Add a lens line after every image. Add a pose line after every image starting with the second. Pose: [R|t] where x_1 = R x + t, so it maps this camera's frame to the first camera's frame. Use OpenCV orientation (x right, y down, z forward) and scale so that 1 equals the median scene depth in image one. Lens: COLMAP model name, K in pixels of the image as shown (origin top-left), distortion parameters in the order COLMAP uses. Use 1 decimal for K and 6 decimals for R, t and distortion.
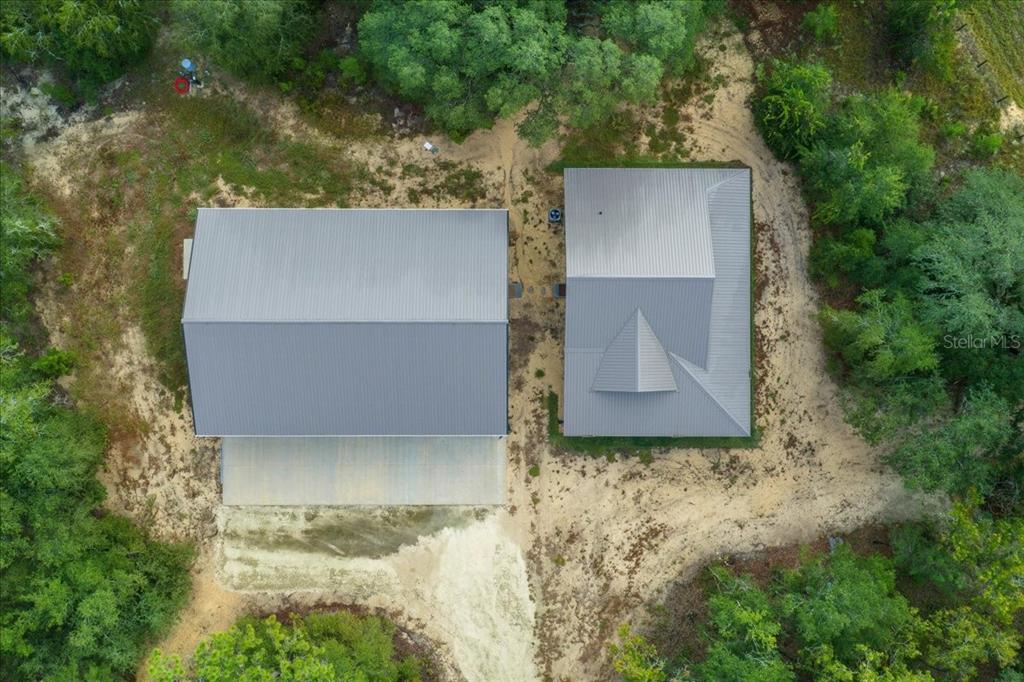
lens RADIAL K [[847.8, 0, 512.2], [0, 847.8, 340.8], [0, 0, 1]] dist [0.010088, -0.007598]
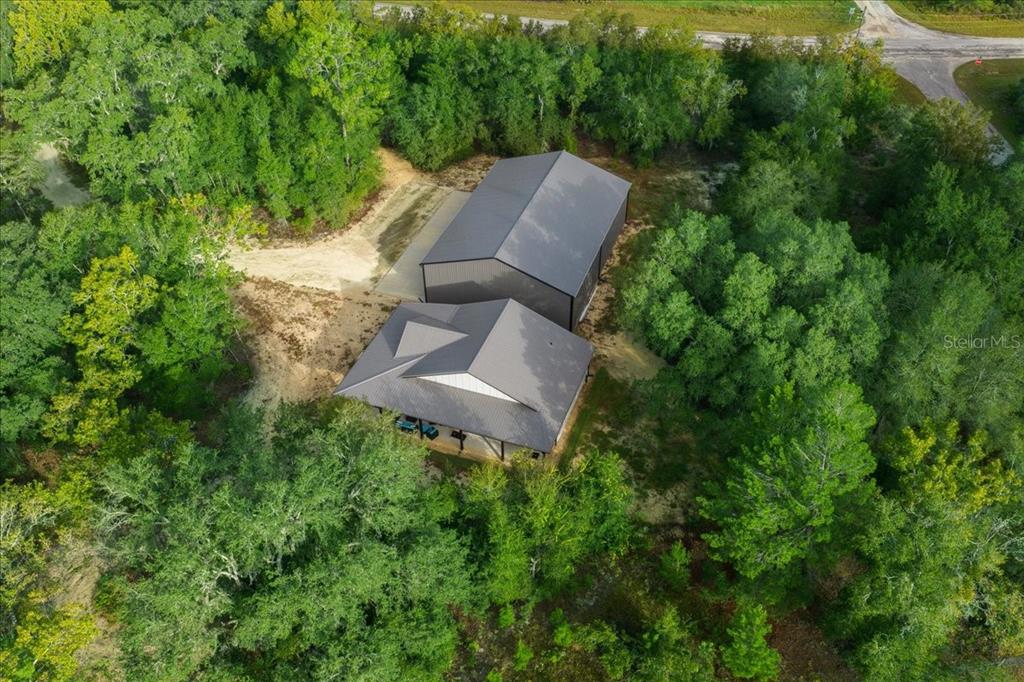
lens RADIAL K [[847.8, 0, 512.4], [0, 847.8, 340.0], [0, 0, 1]] dist [0.010088, -0.007598]
pose [[-0.340865, 0.612679, -0.713047, 0.938851], [-0.939909, -0.206344, 0.272016, -0.406137], [0.019525, 0.762920, 0.646198, 0.181864]]
